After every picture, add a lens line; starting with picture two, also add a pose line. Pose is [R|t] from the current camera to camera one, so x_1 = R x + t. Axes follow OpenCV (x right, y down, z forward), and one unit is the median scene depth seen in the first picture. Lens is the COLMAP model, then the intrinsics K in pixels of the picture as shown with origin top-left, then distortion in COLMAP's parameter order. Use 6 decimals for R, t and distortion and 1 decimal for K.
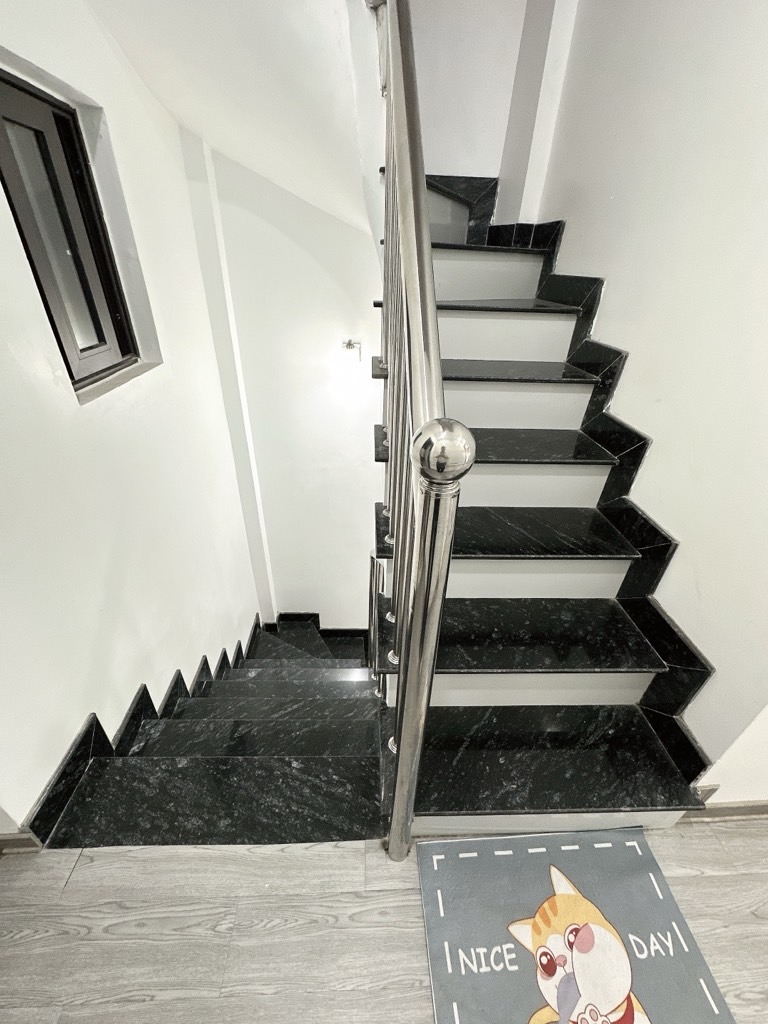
lens RADIAL K [[411.2, 0, 383.9], [0, 411.2, 510.8], [0, 0, 1]] dist [-0.002866, 0.000361]
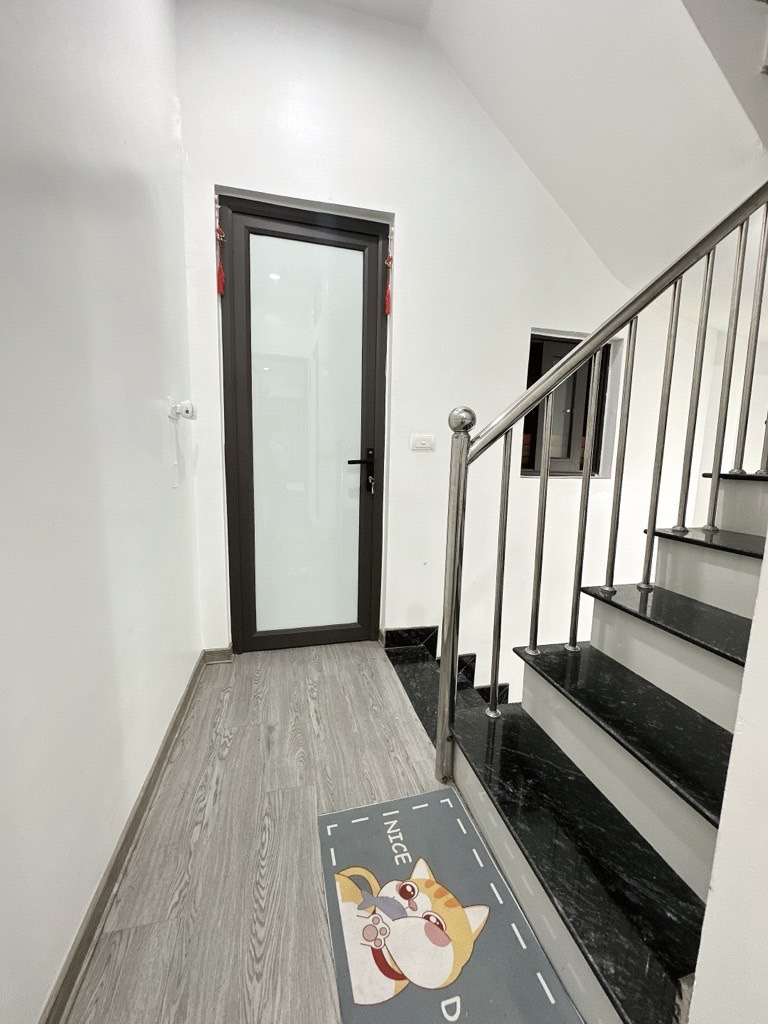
lens RADIAL K [[411.2, 0, 384.8], [0, 411.2, 510.2], [0, 0, 1]] dist [-0.002866, 0.000361]
pose [[0.203162, 0.101146, -0.973907, 1.261653], [-0.524209, 0.851332, -0.020937, 0.303325], [0.827000, 0.514785, 0.225980, 0.195094]]
